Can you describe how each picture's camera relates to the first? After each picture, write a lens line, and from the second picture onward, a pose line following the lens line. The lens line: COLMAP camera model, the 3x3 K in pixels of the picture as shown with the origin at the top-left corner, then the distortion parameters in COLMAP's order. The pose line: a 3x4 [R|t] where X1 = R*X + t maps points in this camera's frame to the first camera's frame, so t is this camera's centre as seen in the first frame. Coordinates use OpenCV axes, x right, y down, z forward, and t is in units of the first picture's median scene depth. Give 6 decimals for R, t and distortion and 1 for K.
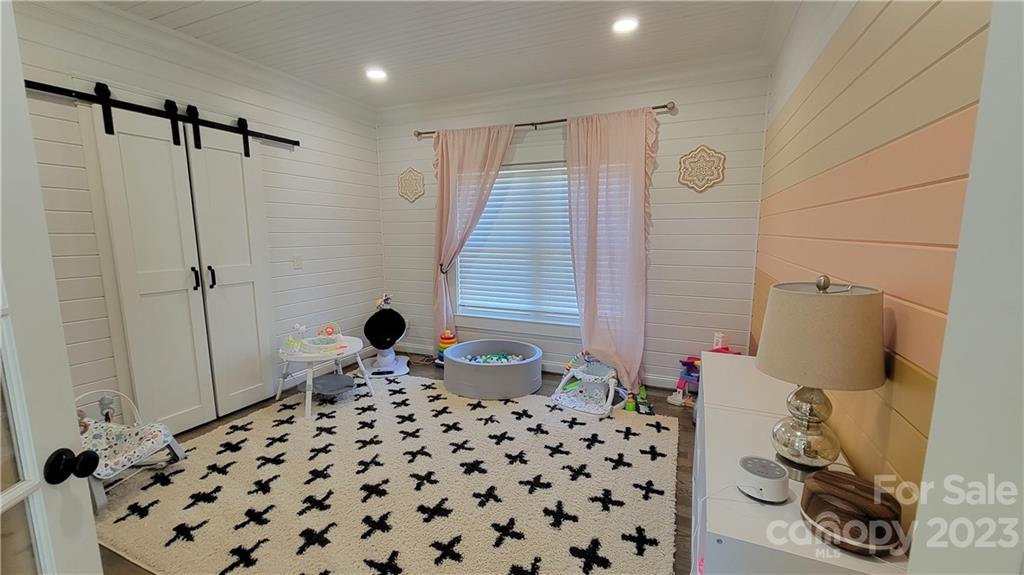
lens RADIAL K [[413.6, 0, 510.9], [0, 413.6, 293.0], [0, 0, 1]] dist [0.000638, -0.000049]
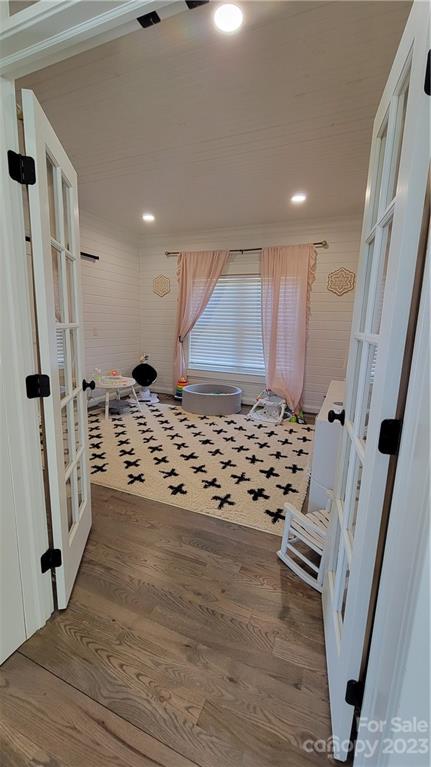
lens RADIAL K [[309.8, 0, 212.8], [0, 309.8, 381.7], [0, 0, 1]] dist [0.000638, -0.000049]
pose [[0.999549, 0.028308, 0.010053, -0.061250], [-0.028677, 0.998840, 0.038689, 0.072124], [-0.008946, -0.038960, 0.999201, -0.268047]]
